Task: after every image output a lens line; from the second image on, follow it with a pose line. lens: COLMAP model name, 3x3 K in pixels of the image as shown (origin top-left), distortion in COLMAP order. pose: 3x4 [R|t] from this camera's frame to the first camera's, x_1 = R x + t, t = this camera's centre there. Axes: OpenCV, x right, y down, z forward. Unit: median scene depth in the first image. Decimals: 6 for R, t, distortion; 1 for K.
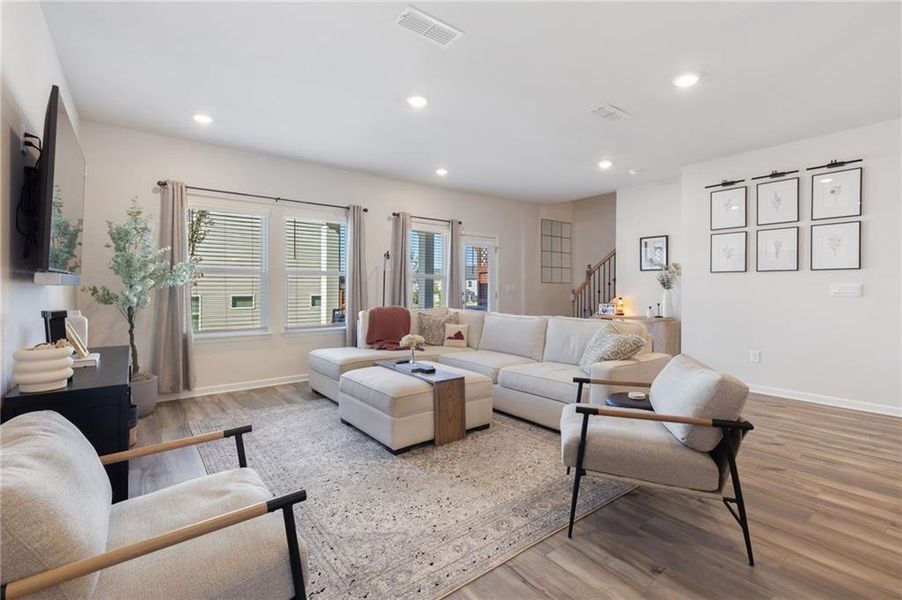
lens RADIAL K [[410.9, 0, 455.0], [0, 410.9, 287.8], [0, 0, 1]] dist [0.002565, 0.000250]
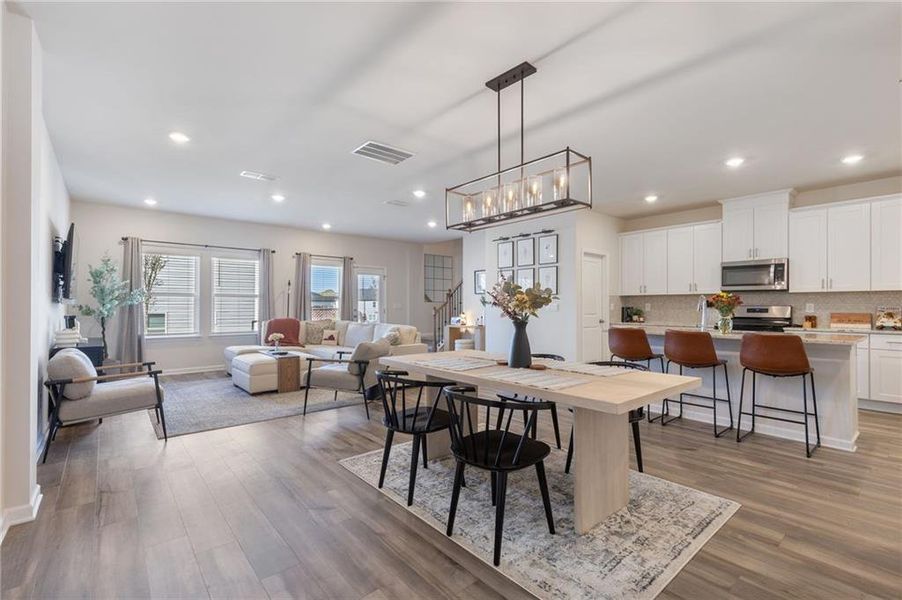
lens RADIAL K [[403.4, 0, 454.3], [0, 403.4, 301.5], [0, 0, 1]] dist [0.001555, 0.000349]
pose [[0.998728, 0.000934, 0.050415, 0.503529], [-0.000402, 0.999944, -0.010550, 0.000039], [-0.050422, 0.010517, 0.998673, -0.646600]]
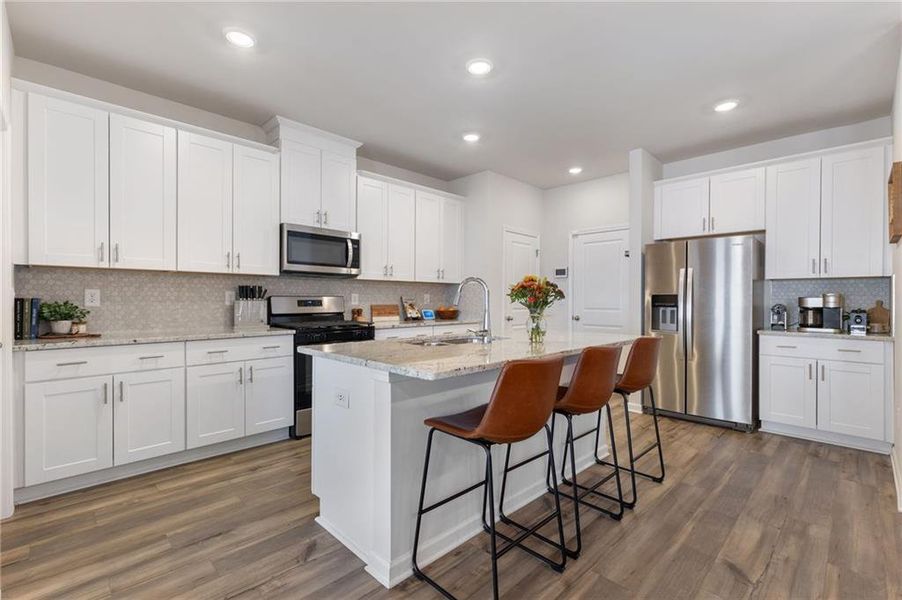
lens RADIAL K [[403.4, 0, 454.3], [0, 403.4, 301.5], [0, 0, 1]] dist [0.001555, 0.000349]
pose [[-0.125700, -0.008097, 0.992035, 0.644923], [-0.004861, 0.999960, 0.007546, 0.003696], [-0.992056, -0.003874, -0.125735, 0.574123]]
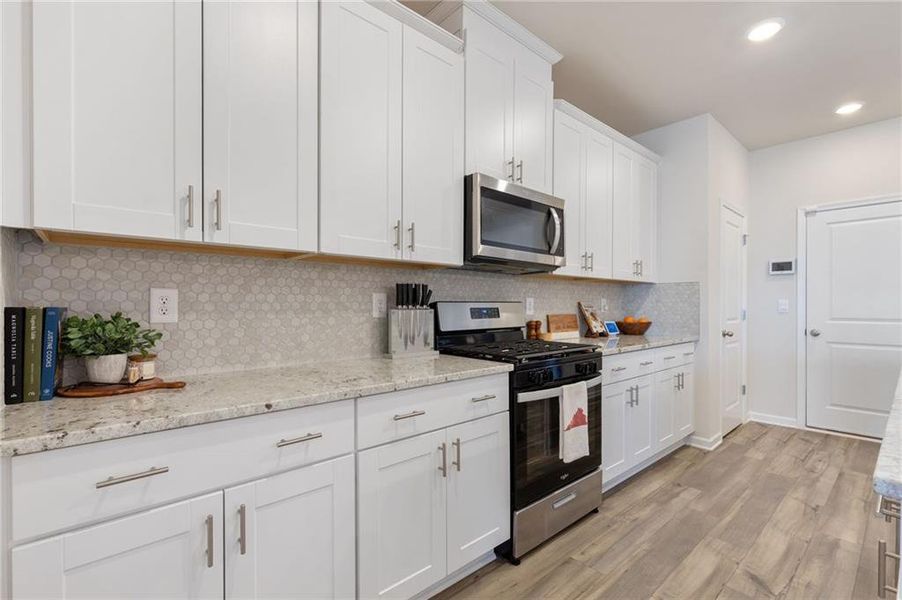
lens RADIAL K [[404.6, 0, 454.6], [0, 404.6, 305.8], [0, 0, 1]] dist [0.001639, 0.000120]
pose [[-0.064060, -0.005508, 0.997931, 1.079602], [-0.002878, 0.999982, 0.005335, 0.003042], [-0.997942, -0.002531, -0.064075, 0.901783]]
